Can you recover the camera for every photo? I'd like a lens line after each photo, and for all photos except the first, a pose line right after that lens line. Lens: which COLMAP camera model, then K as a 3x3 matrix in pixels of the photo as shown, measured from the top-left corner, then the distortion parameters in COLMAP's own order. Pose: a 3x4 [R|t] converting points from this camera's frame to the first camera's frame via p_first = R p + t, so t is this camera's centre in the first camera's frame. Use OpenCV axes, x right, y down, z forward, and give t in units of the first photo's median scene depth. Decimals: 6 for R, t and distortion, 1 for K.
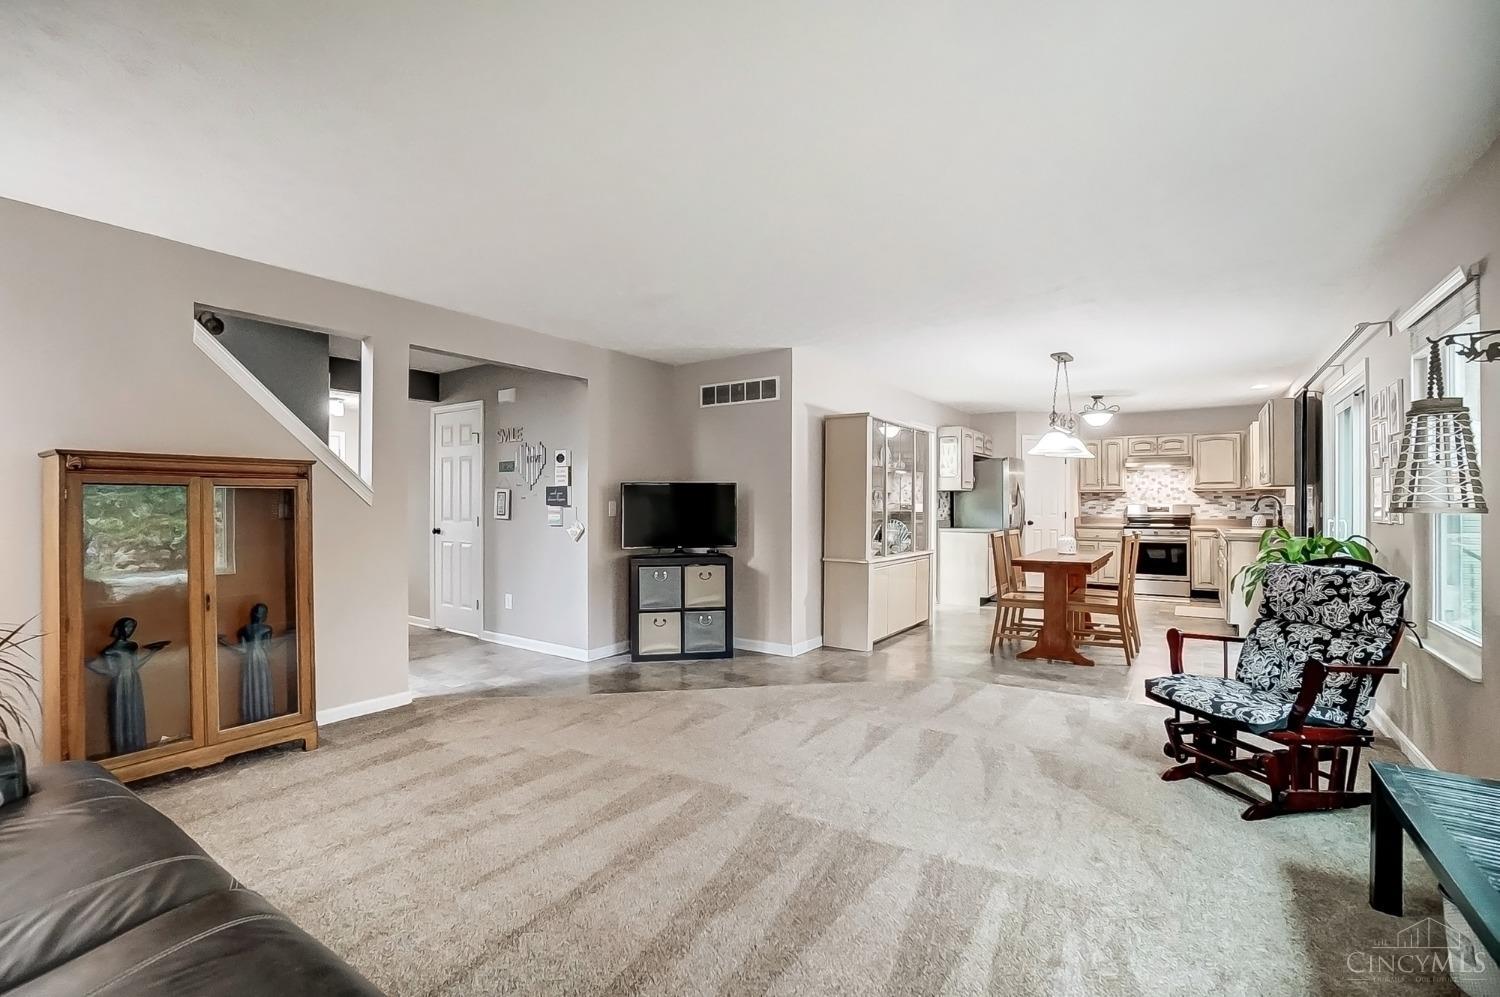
lens RADIAL K [[682.5, 0, 757.7], [0, 682.5, 501.9], [0, 0, 1]] dist [-0.033421, 0.004893]
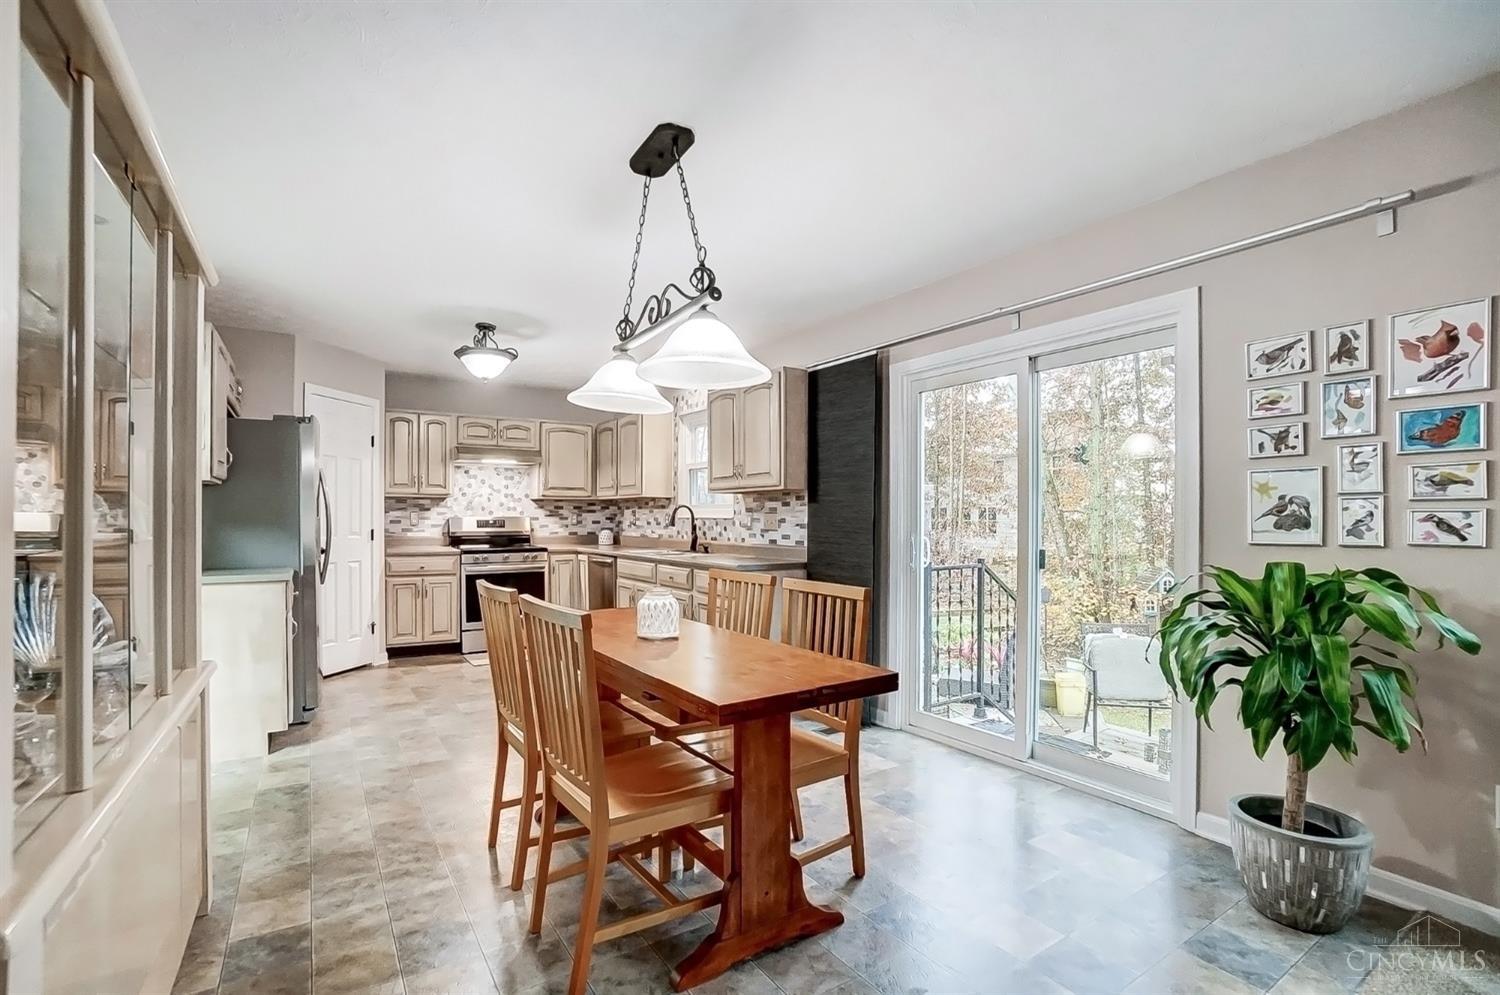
lens RADIAL K [[667.2, 0, 711.3], [0, 667.2, 532.7], [0, 0, 1]] dist [-0.006502, 0.005393]
pose [[0.423948, -0.017411, 0.905519, 0.063335], [-0.005200, 0.999752, 0.021657, 0.004210], [-0.905672, -0.013890, 0.423752, 0.519173]]
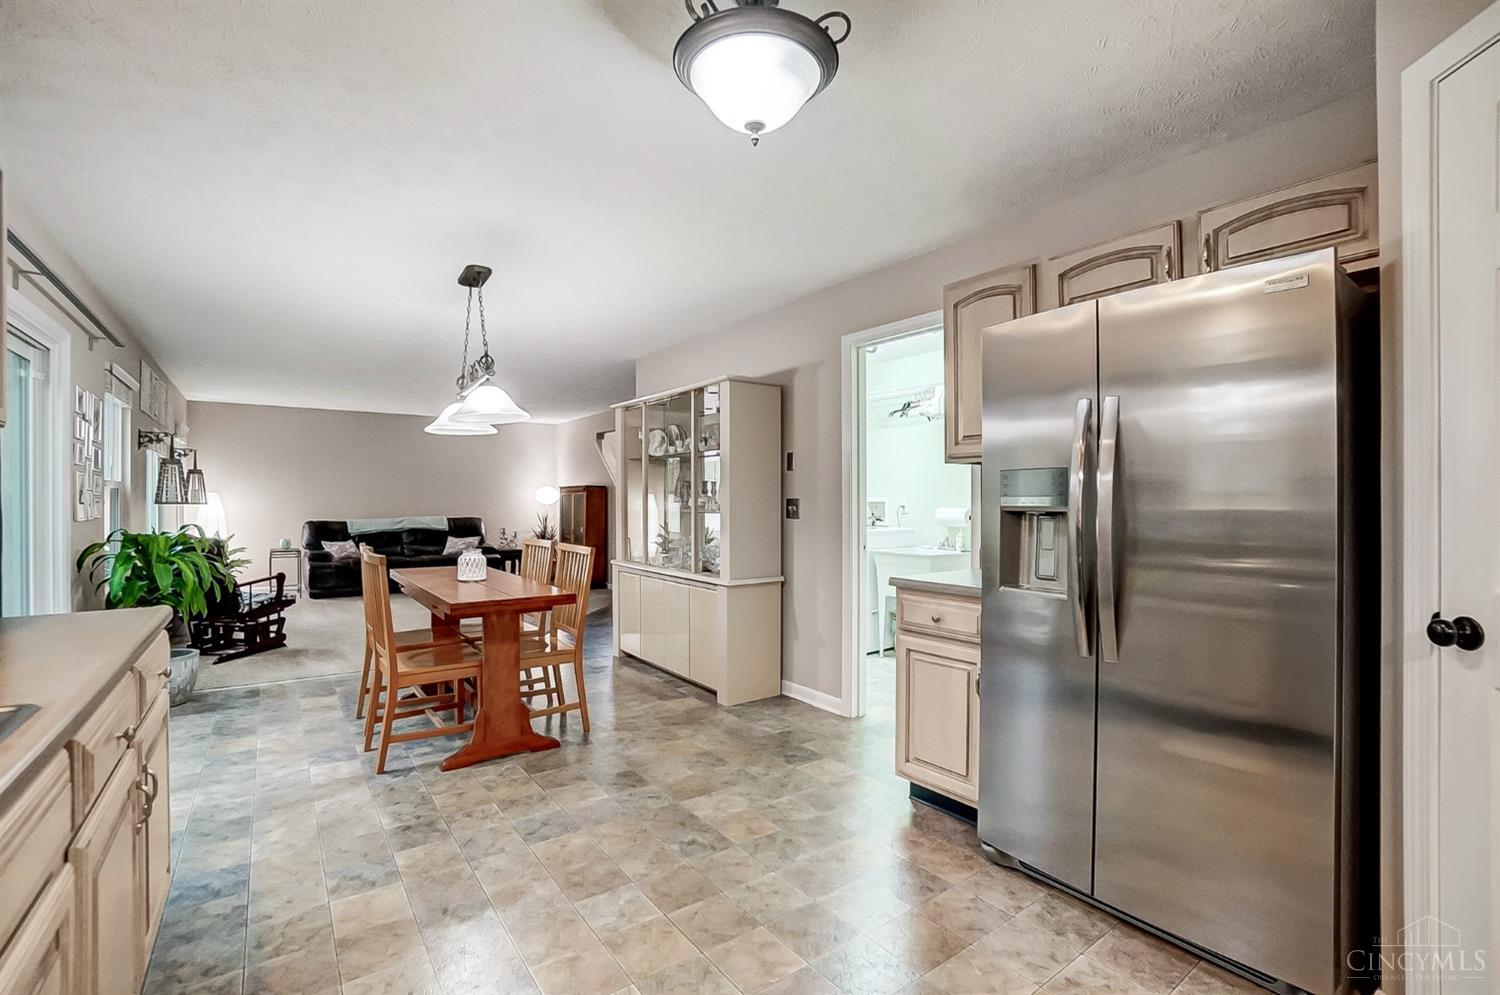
lens RADIAL K [[667.2, 0, 726.1], [0, 667.2, 505.2], [0, 0, 1]] dist [-0.006502, 0.005393]
pose [[-0.368118, 0.006397, -0.929757, 0.685568], [0.000628, 0.999978, 0.006631, 0.002263], [0.929779, 0.001857, -0.368114, 1.051454]]
